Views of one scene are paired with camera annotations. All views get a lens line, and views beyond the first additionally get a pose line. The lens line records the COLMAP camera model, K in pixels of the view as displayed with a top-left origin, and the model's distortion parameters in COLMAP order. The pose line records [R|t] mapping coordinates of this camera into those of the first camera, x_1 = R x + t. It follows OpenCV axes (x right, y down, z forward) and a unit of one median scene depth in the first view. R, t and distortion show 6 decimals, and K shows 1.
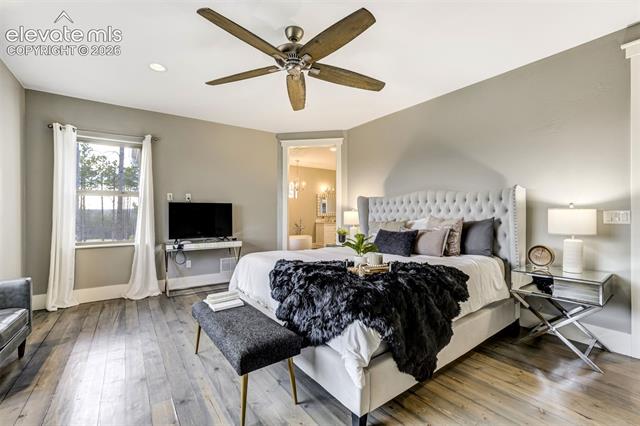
lens RADIAL K [[275.7, 0, 320.6], [0, 275.7, 211.3], [0, 0, 1]] dist [-0.024237, 0.000637]
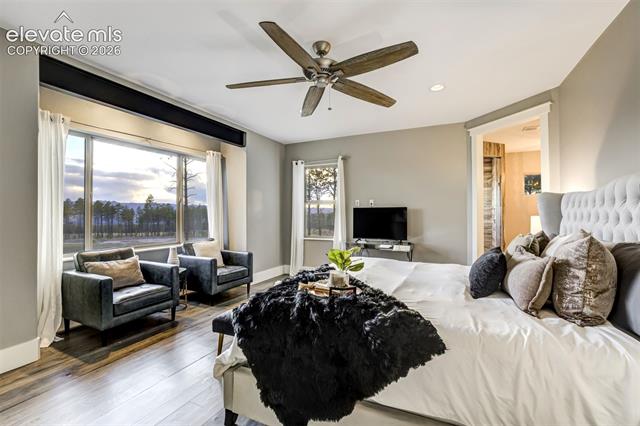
lens RADIAL K [[275.7, 0, 320.6], [0, 275.7, 211.3], [0, 0, 1]] dist [-0.024237, 0.000637]
pose [[0.496146, -0.007581, -0.868206, 0.441085], [0.007611, 0.999961, -0.004383, -0.013588], [0.868206, -0.004433, 0.496184, 0.263609]]
